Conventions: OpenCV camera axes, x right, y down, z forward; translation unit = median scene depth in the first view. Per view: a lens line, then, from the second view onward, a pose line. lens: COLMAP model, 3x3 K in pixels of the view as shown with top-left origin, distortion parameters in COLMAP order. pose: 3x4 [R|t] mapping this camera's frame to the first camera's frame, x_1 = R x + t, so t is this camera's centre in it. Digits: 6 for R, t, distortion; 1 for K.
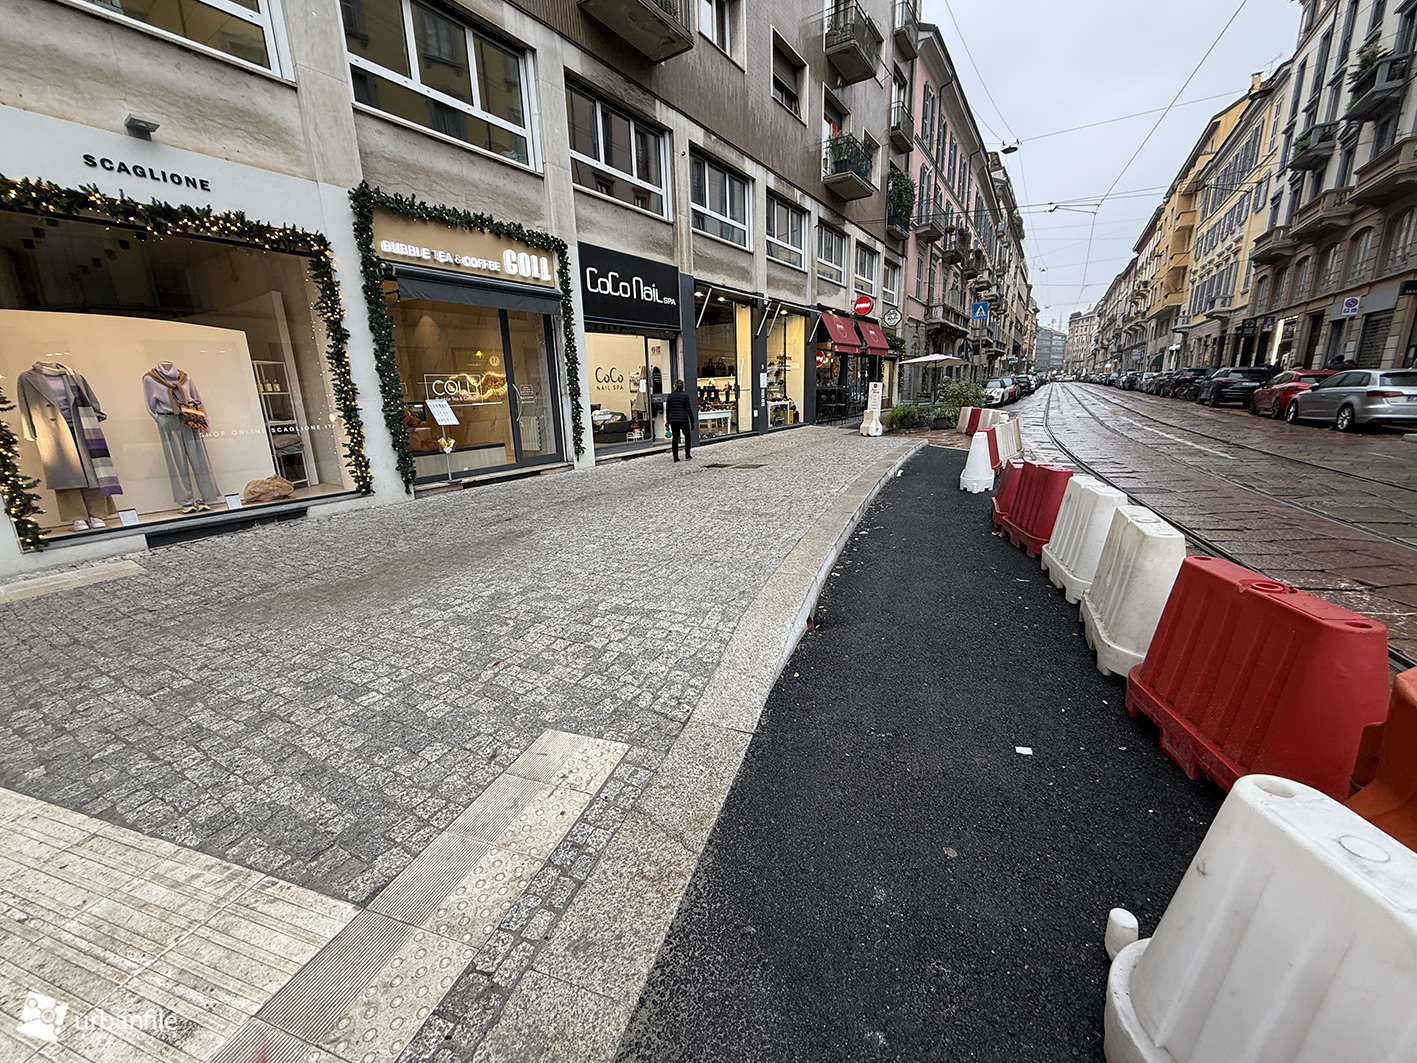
lens RADIAL K [[564.9, 0, 710.0], [0, 564.9, 529.2], [0, 0, 1]] dist [-0.001724, -0.000623]
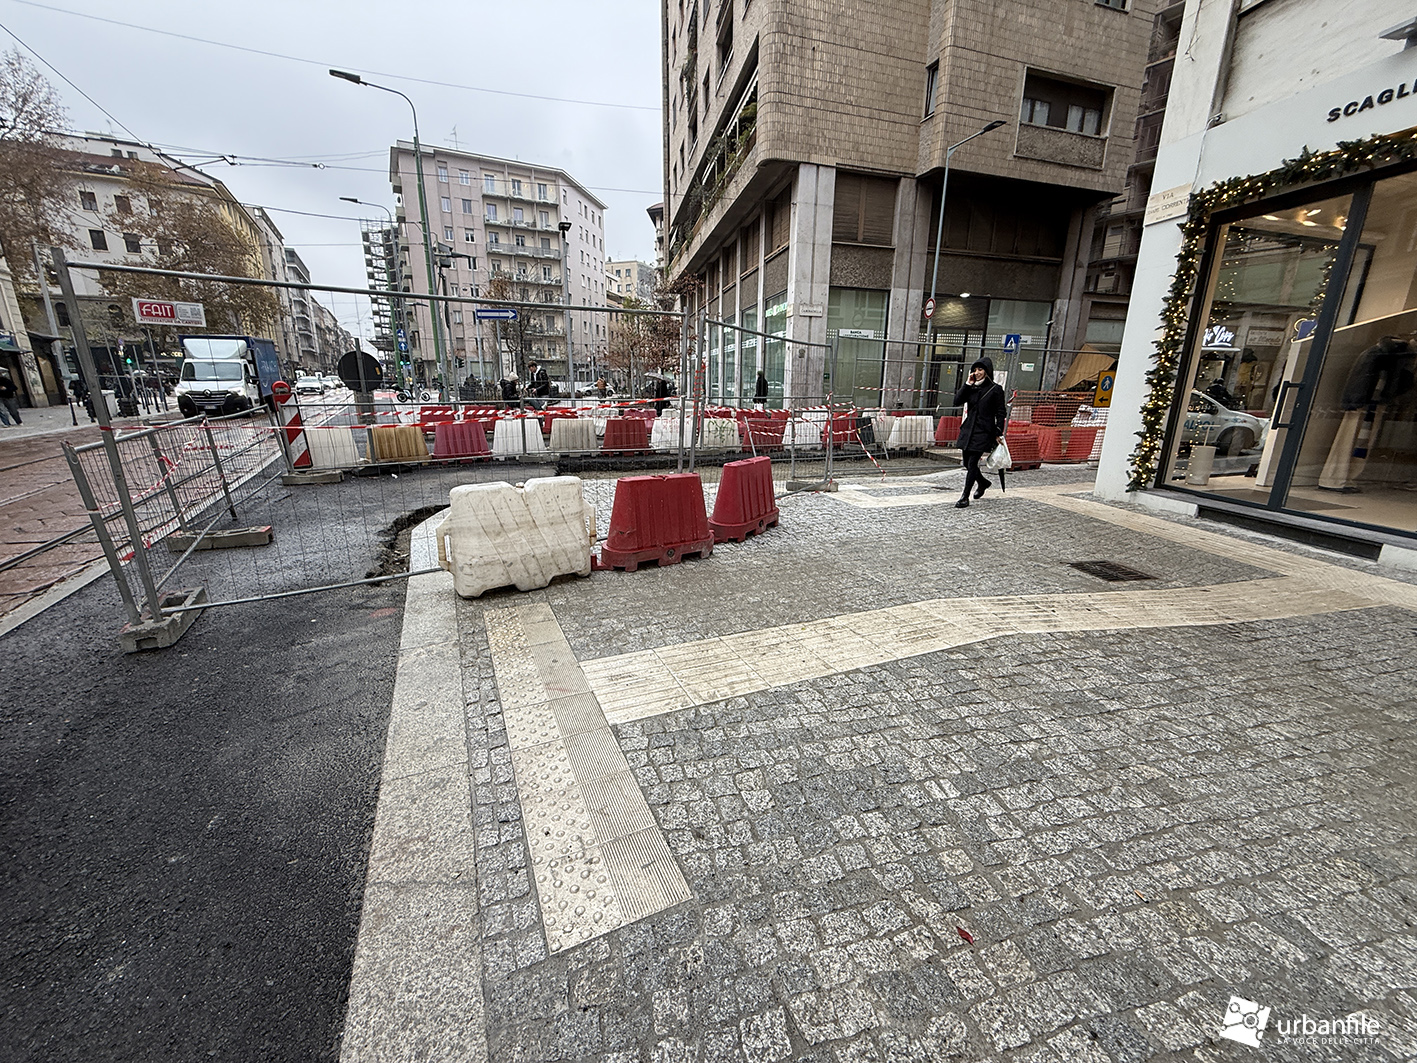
lens RADIAL K [[564.9, 0, 710.0], [0, 564.9, 529.2], [0, 0, 1]] dist [-0.001724, -0.000623]
pose [[-0.729505, 0.204349, -0.652736, 0.043775], [-0.147330, 0.884977, 0.441713, -0.339334], [0.667919, 0.418399, -0.615488, 1.307253]]
